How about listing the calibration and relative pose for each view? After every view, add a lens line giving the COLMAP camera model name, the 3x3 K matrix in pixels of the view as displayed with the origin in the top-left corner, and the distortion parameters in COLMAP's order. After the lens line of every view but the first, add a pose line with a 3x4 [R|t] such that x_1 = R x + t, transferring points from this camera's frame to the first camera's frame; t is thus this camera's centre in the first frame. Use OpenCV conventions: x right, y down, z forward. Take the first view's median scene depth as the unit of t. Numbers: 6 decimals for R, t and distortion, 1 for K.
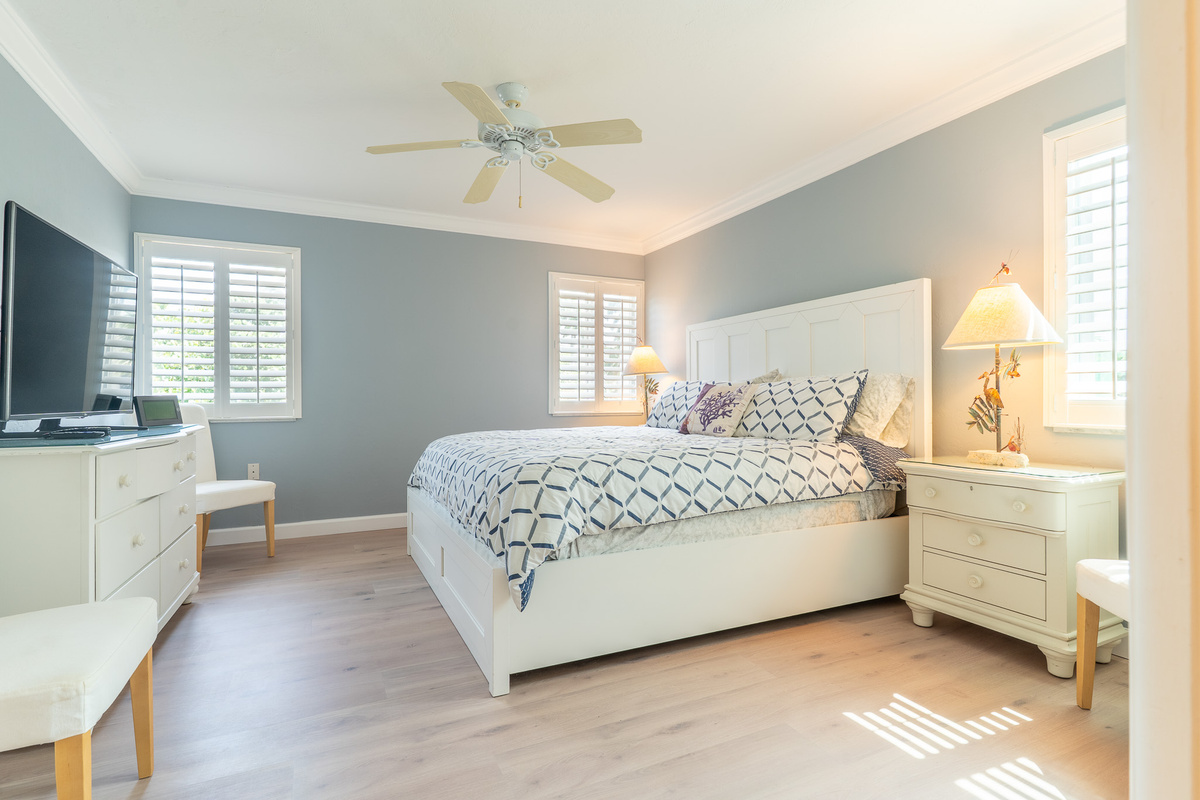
lens RADIAL K [[594.4, 0, 600.0], [0, 594.4, 400.0], [0, 0, 1]] dist [0.033169, 0.000040]
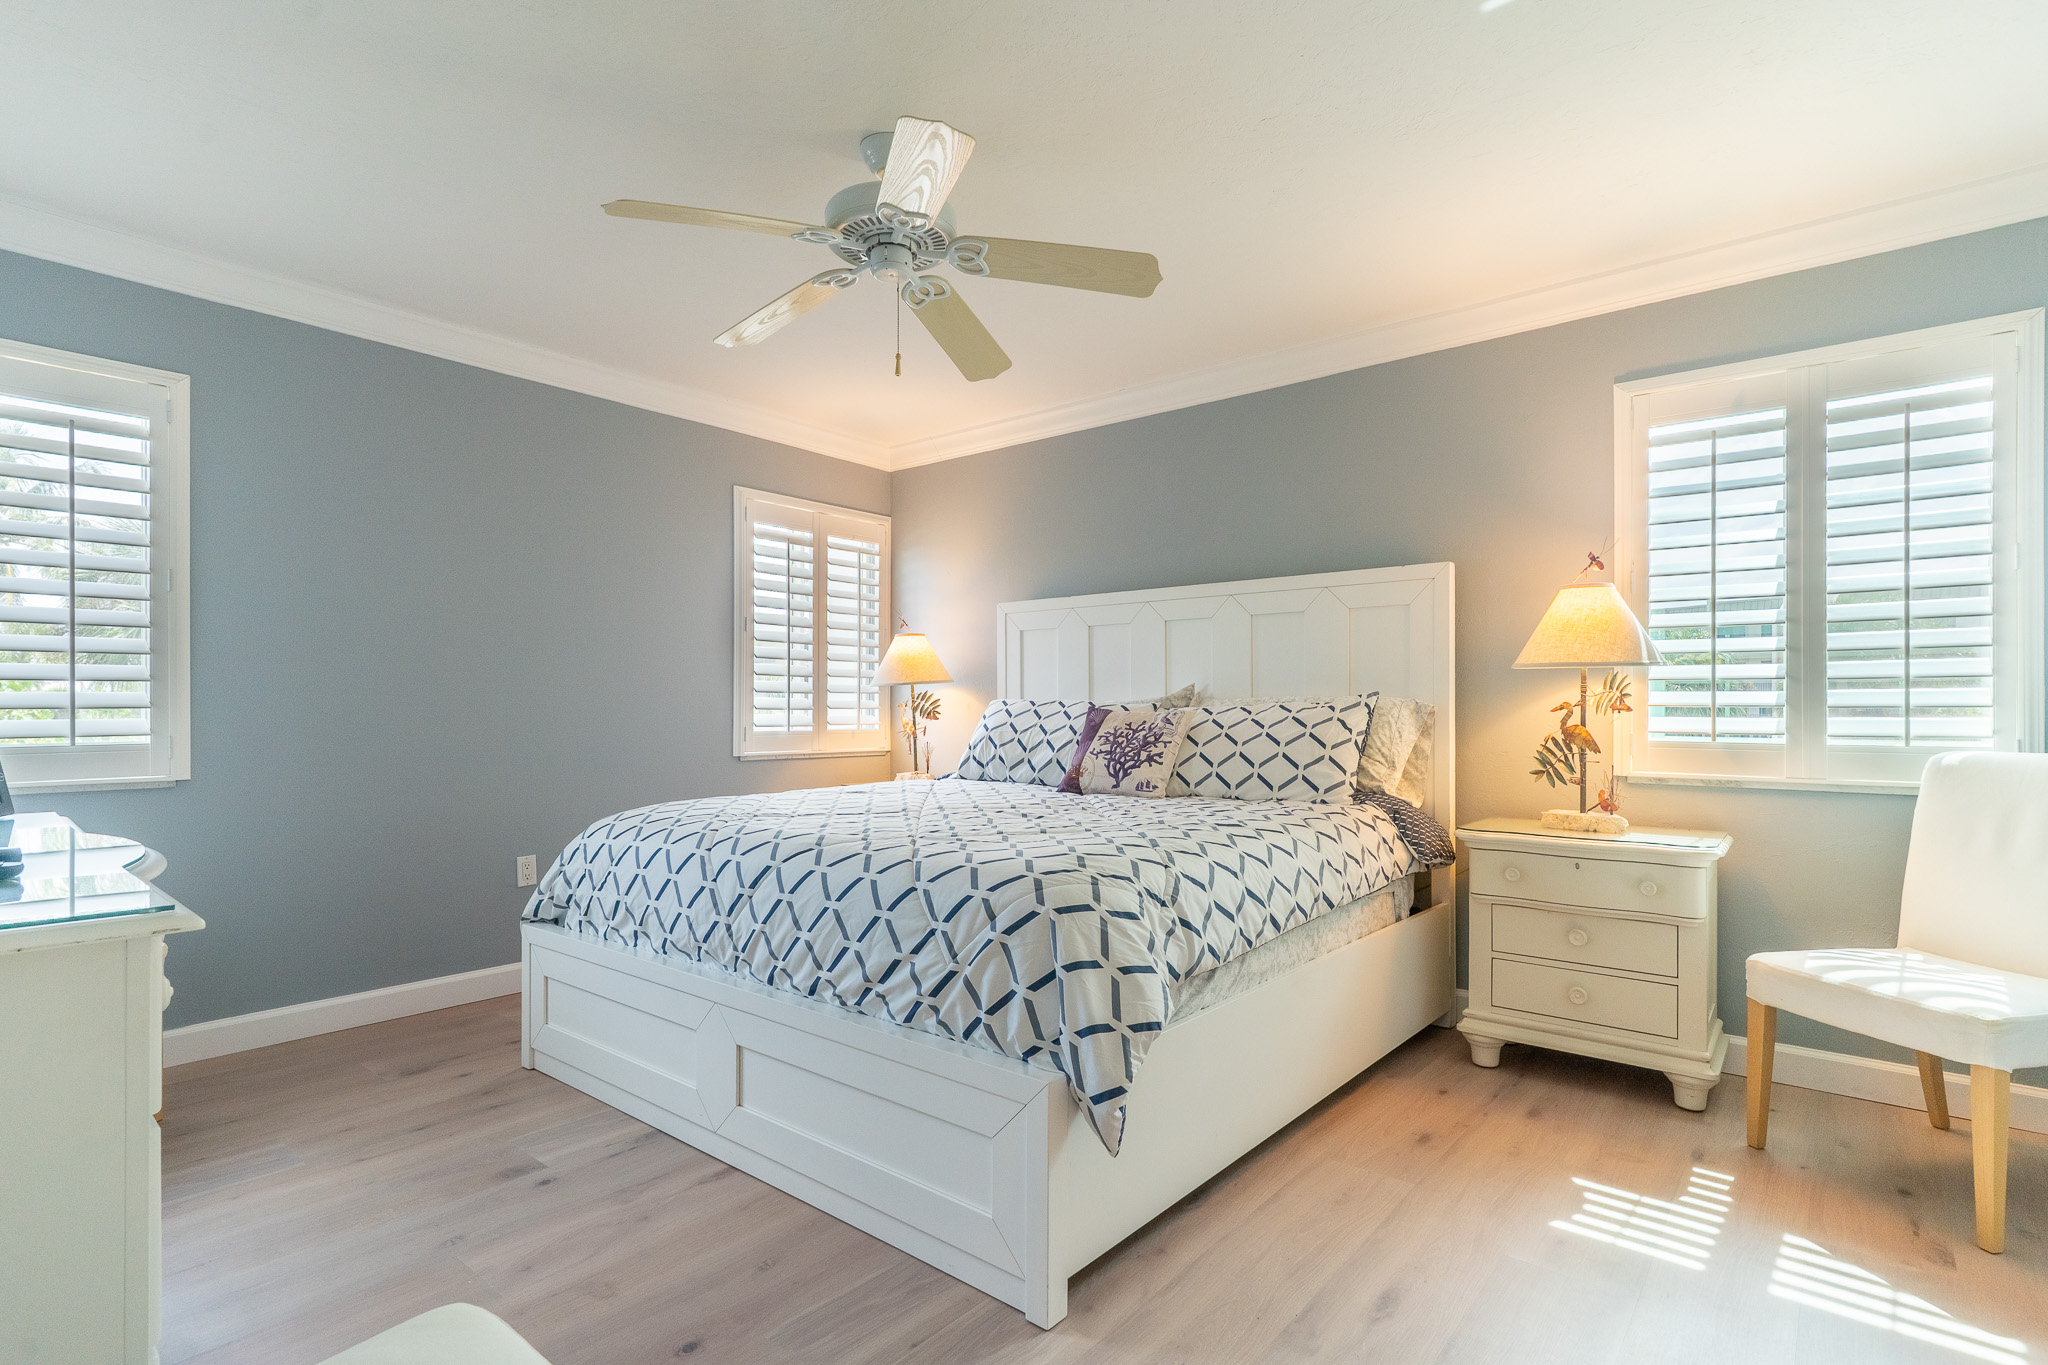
lens RADIAL K [[1003.4, 0, 1036.9], [0, 1003.4, 715.4], [0, 0, 1]] dist [0.029987, 0.000724]
pose [[0.907355, 0.002365, 0.420358, -0.374480], [-0.003058, 0.999995, 0.000975, -0.025206], [-0.420353, -0.002171, 0.907358, 0.140923]]
